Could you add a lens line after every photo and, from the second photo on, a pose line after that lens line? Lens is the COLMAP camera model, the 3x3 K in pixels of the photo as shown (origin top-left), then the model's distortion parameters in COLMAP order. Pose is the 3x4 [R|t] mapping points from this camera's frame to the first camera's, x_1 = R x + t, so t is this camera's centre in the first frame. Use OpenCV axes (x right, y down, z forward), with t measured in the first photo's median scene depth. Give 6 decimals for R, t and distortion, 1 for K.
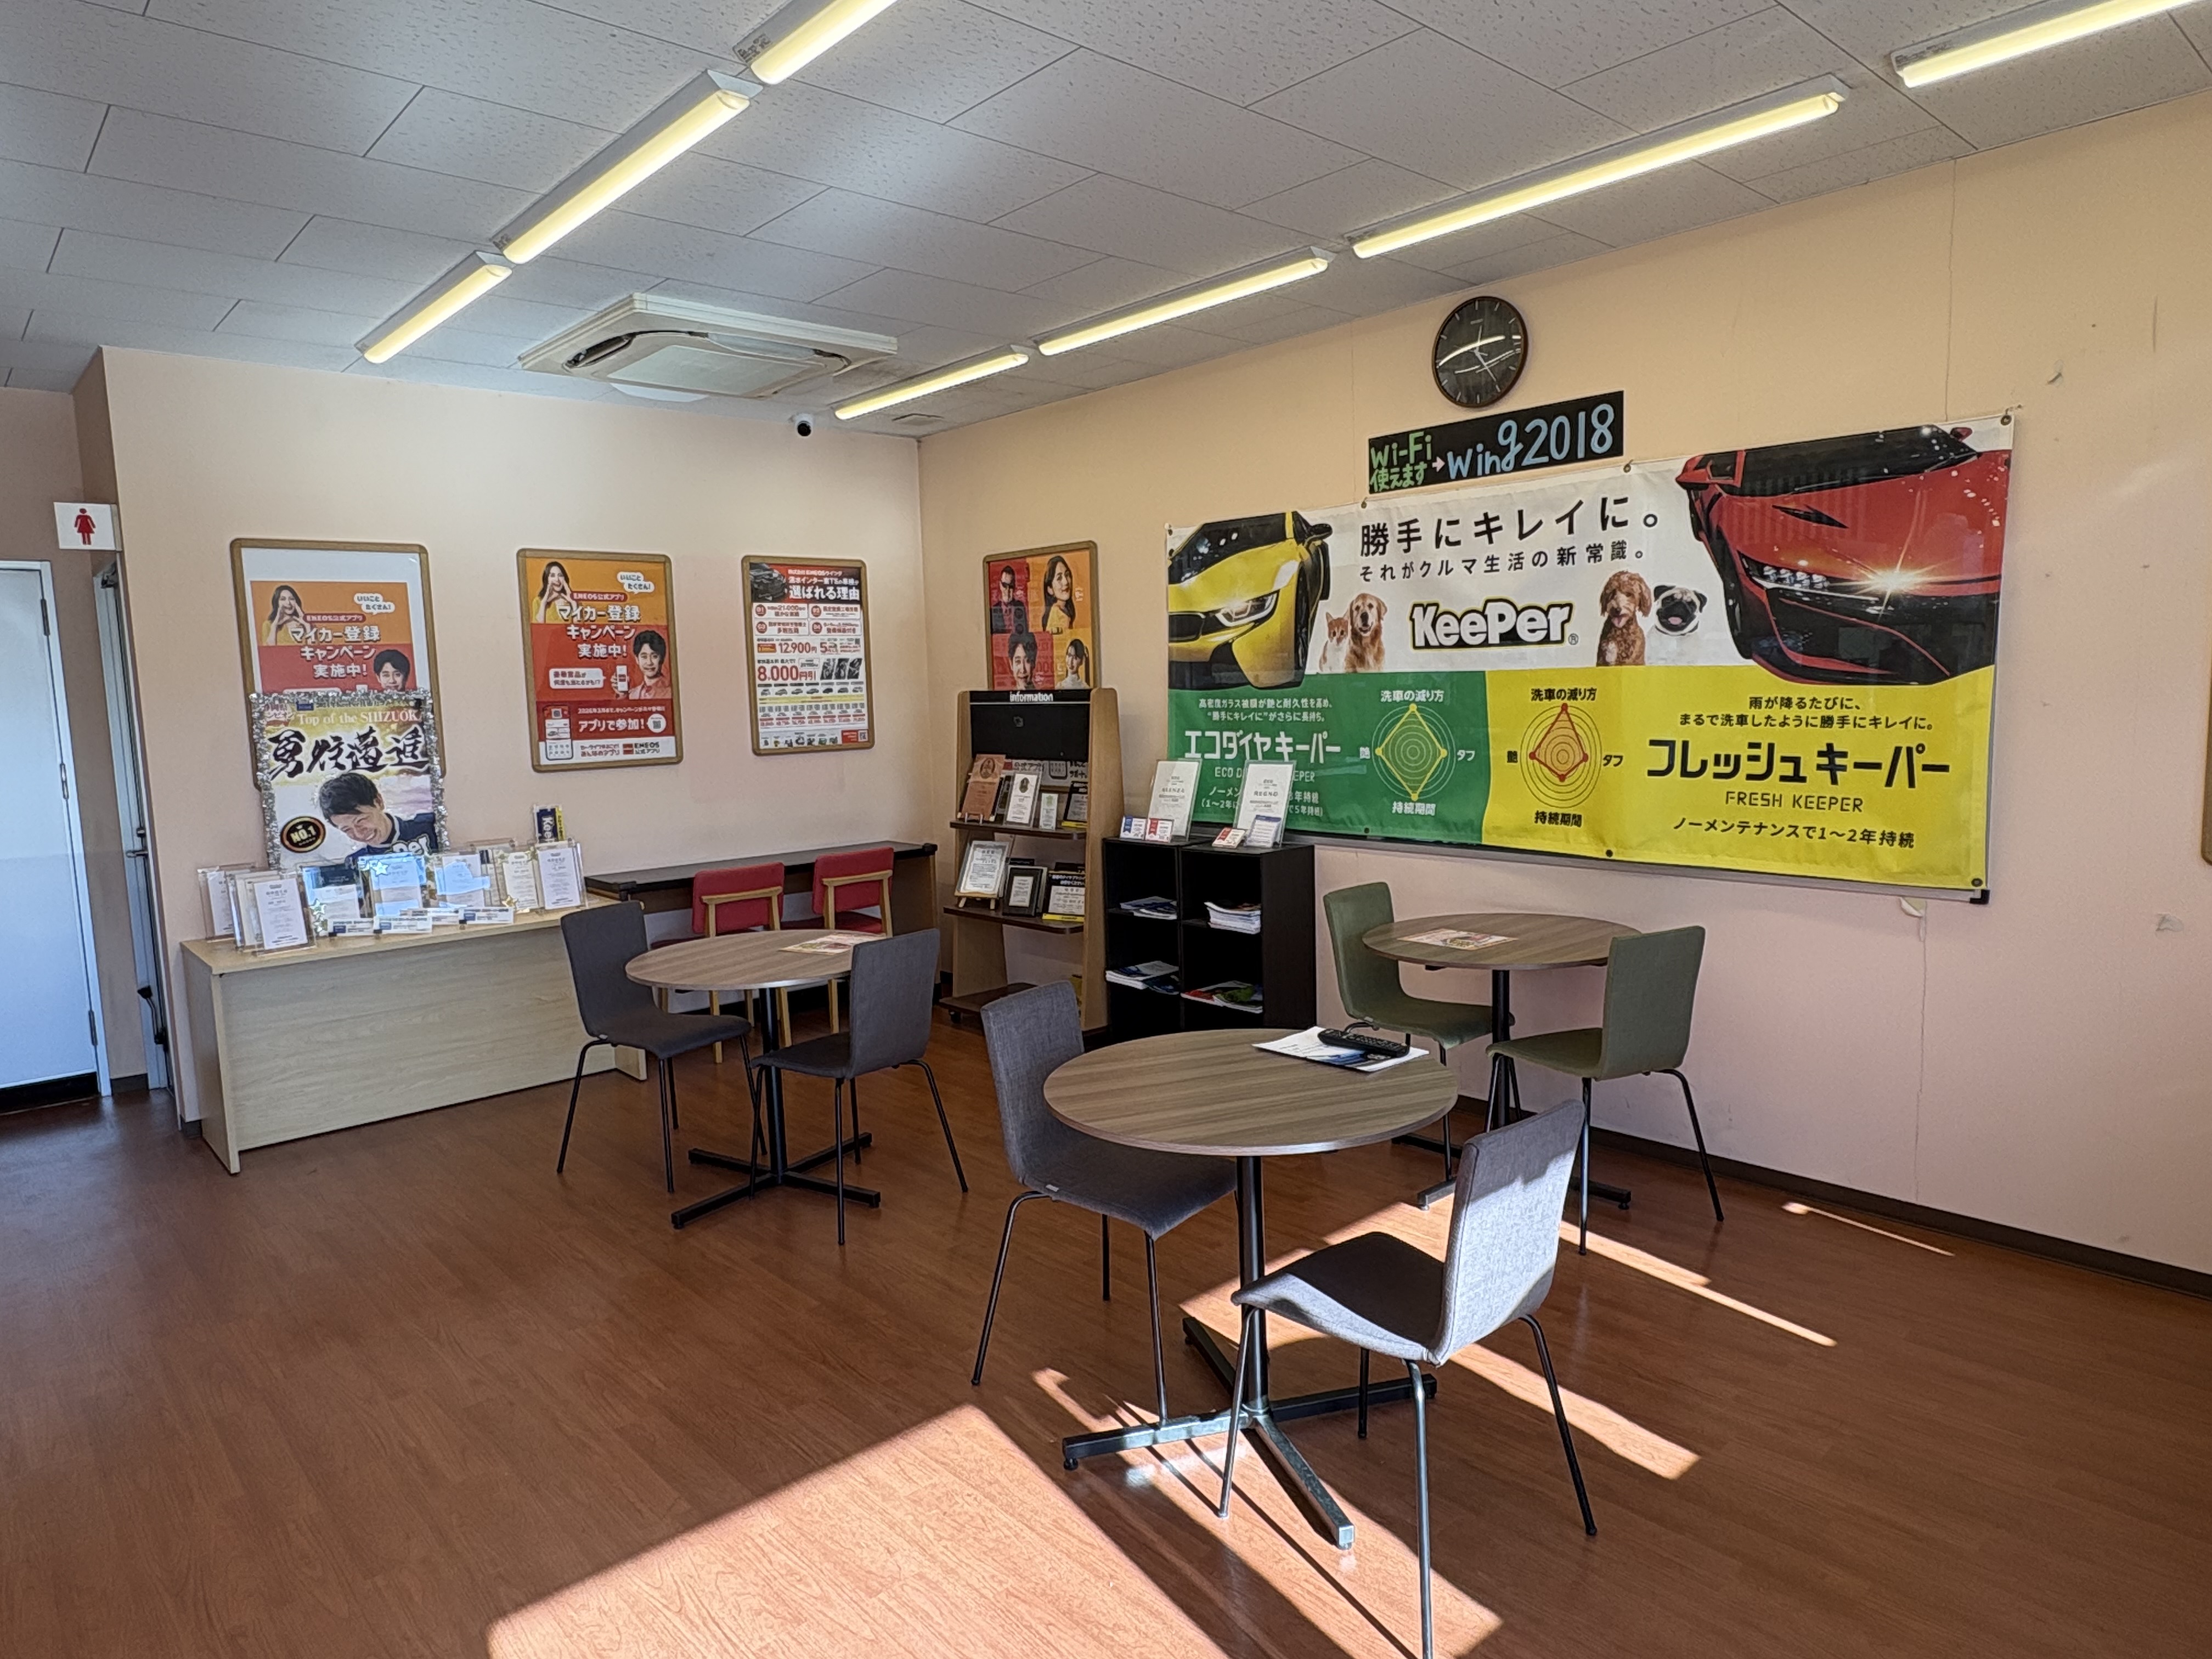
lens RADIAL K [[1350.2, 0, 1106.1], [0, 1350.2, 829.9], [0, 0, 1]] dist [-0.001014, -0.002108]
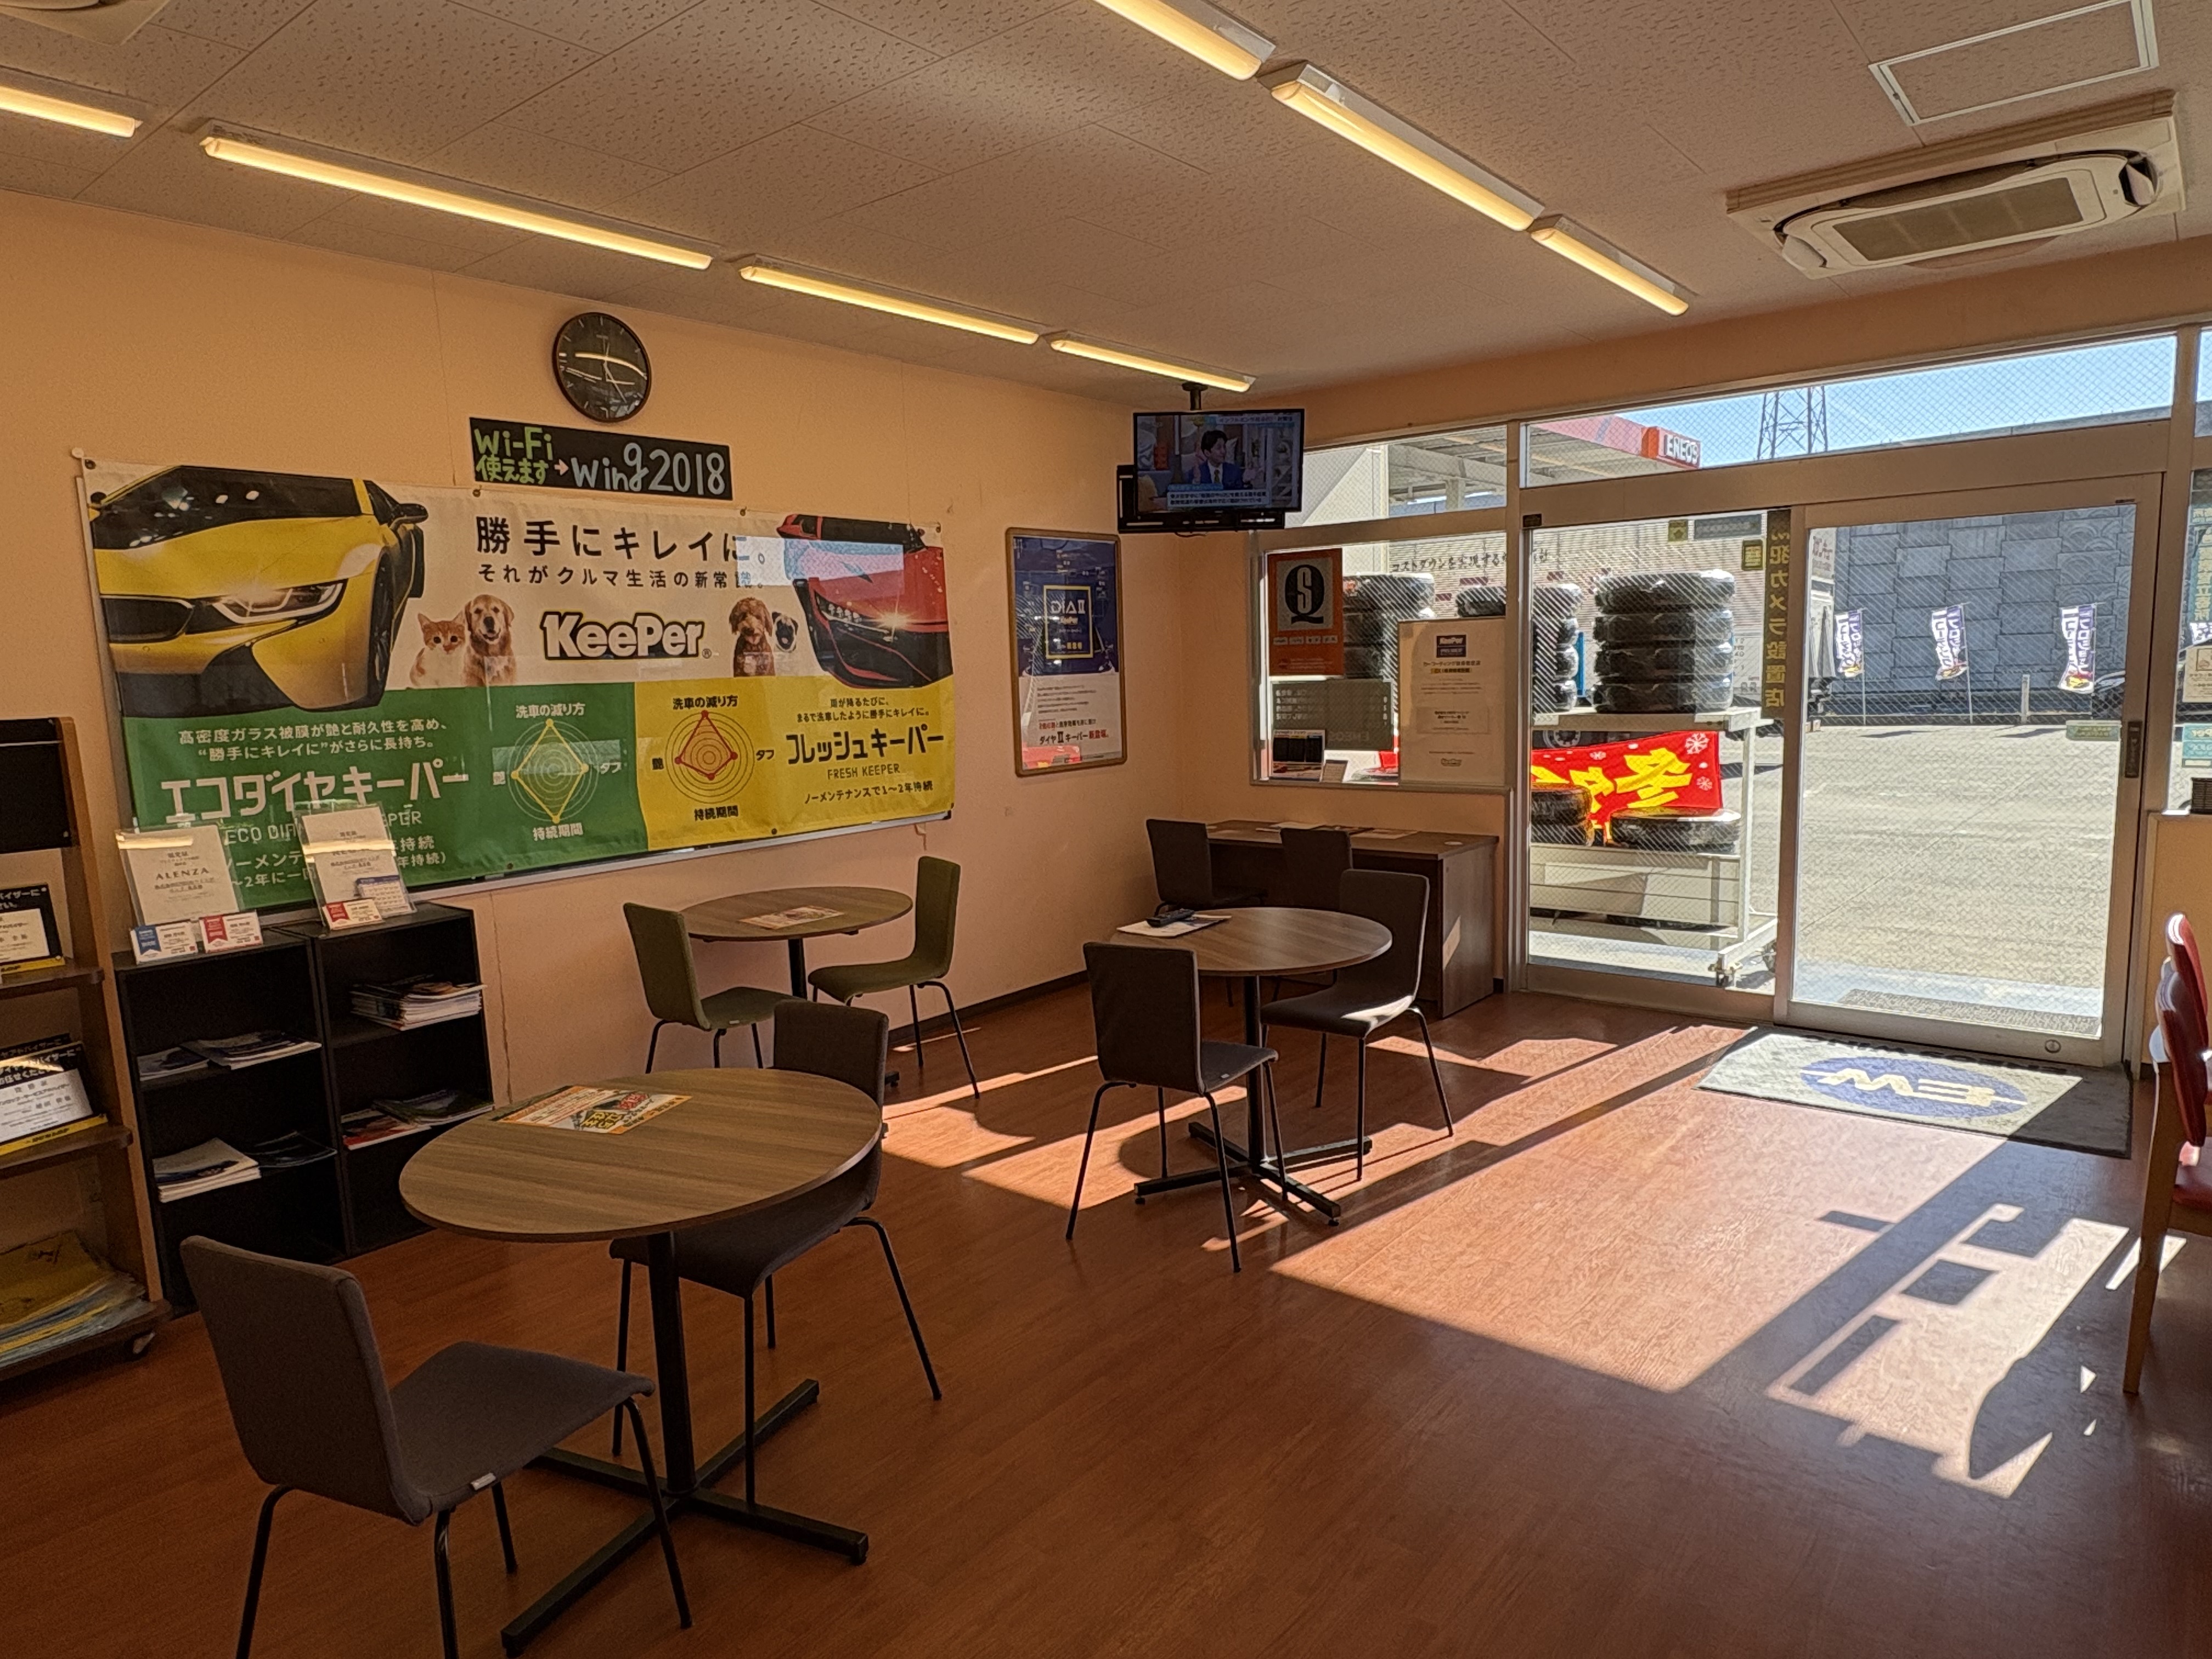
lens RADIAL K [[1350.2, 0, 1106.1], [0, 1350.2, 829.7], [0, 0, 1]] dist [-0.001014, -0.002108]
pose [[-0.147791, -0.094489, 0.984495, -0.806539], [0.144189, 0.982732, 0.115965, -0.076530], [-0.978452, 0.159092, -0.131615, 0.818712]]
